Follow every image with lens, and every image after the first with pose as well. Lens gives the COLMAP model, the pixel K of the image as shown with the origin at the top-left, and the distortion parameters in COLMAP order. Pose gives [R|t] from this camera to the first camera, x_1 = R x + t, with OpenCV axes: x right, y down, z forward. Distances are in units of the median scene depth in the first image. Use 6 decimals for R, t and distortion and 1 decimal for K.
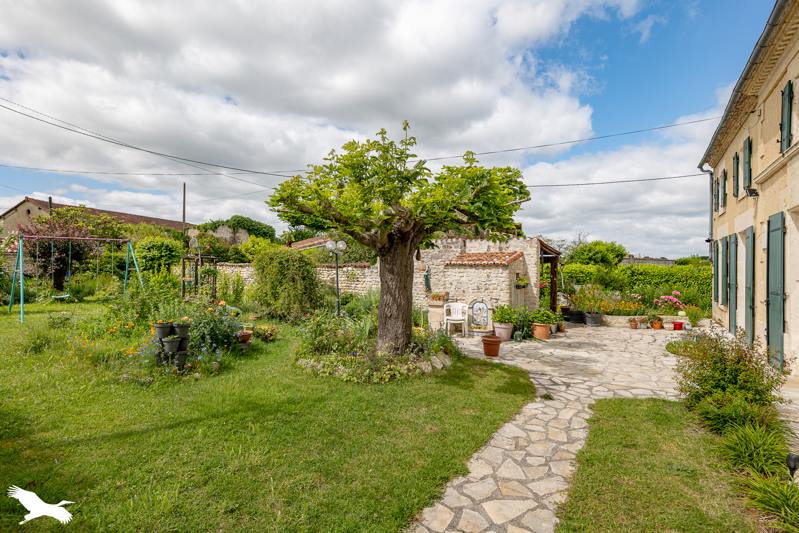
lens RADIAL K [[383.9, 0, 398.9], [0, 383.9, 266.2], [0, 0, 1]] dist [0.005111, 0.000623]
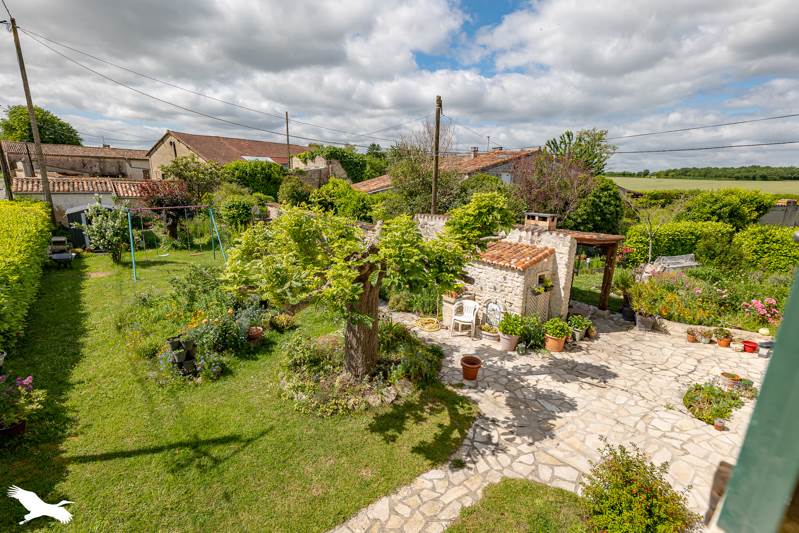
lens RADIAL K [[392.5, 0, 399.6], [0, 392.5, 266.6], [0, 0, 1]] dist [0.005389, -0.000487]
pose [[0.954732, 0.076137, -0.287559, 0.262598], [-0.005530, 0.971066, 0.238748, -0.228954], [0.297416, -0.226350, 0.927529, 0.041236]]
